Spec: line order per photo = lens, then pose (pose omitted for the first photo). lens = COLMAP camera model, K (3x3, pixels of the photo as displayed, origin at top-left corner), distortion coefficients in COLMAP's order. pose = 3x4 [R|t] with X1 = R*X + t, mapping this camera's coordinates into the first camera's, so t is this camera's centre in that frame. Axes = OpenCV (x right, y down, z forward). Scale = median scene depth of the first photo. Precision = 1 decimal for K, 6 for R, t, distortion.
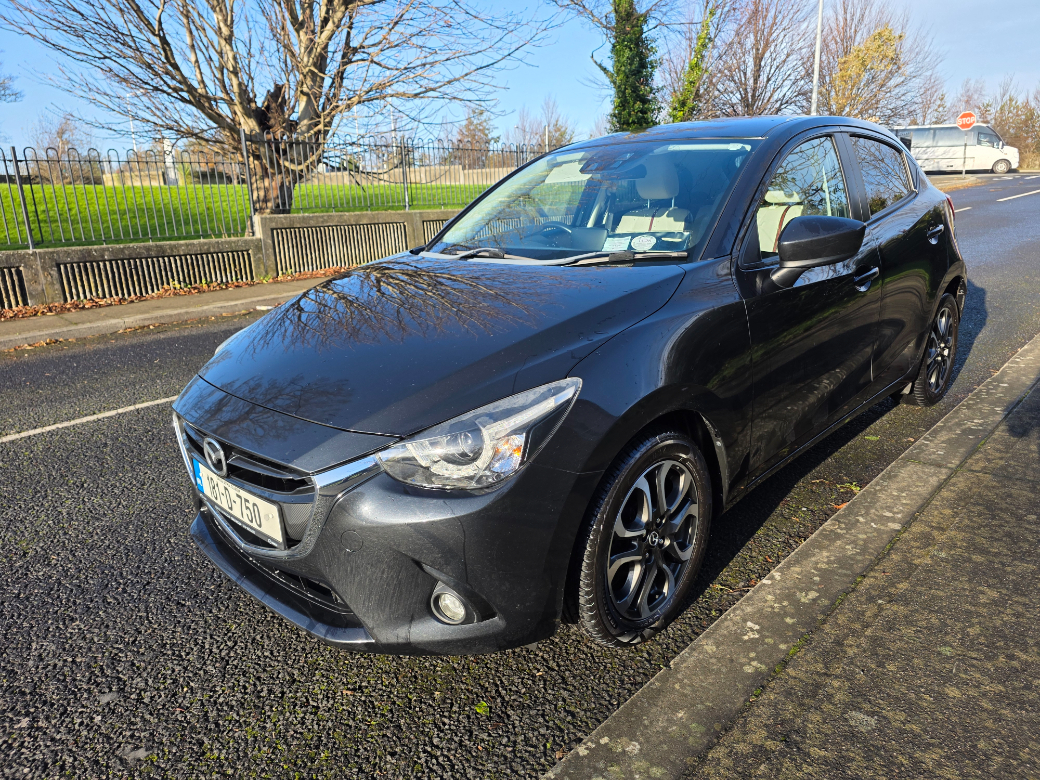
lens RADIAL K [[698.7, 0, 520.2], [0, 698.7, 405.4], [0, 0, 1]] dist [0.002343, 0.000604]
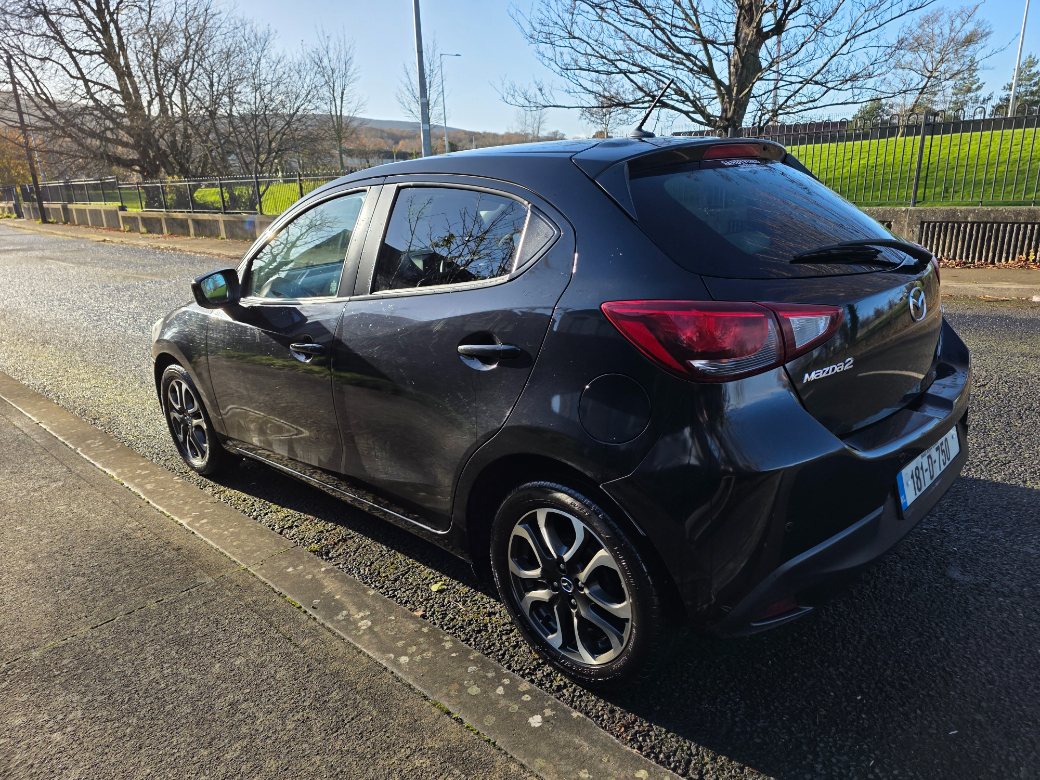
lens RADIAL K [[698.7, 0, 520.2], [0, 698.7, 405.4], [0, 0, 1]] dist [0.002343, 0.000604]
pose [[0.016271, 0.341687, -0.939673, 0.410782], [-0.243812, 0.912785, 0.327688, -0.141766], [0.969686, 0.223772, 0.098159, 0.352651]]
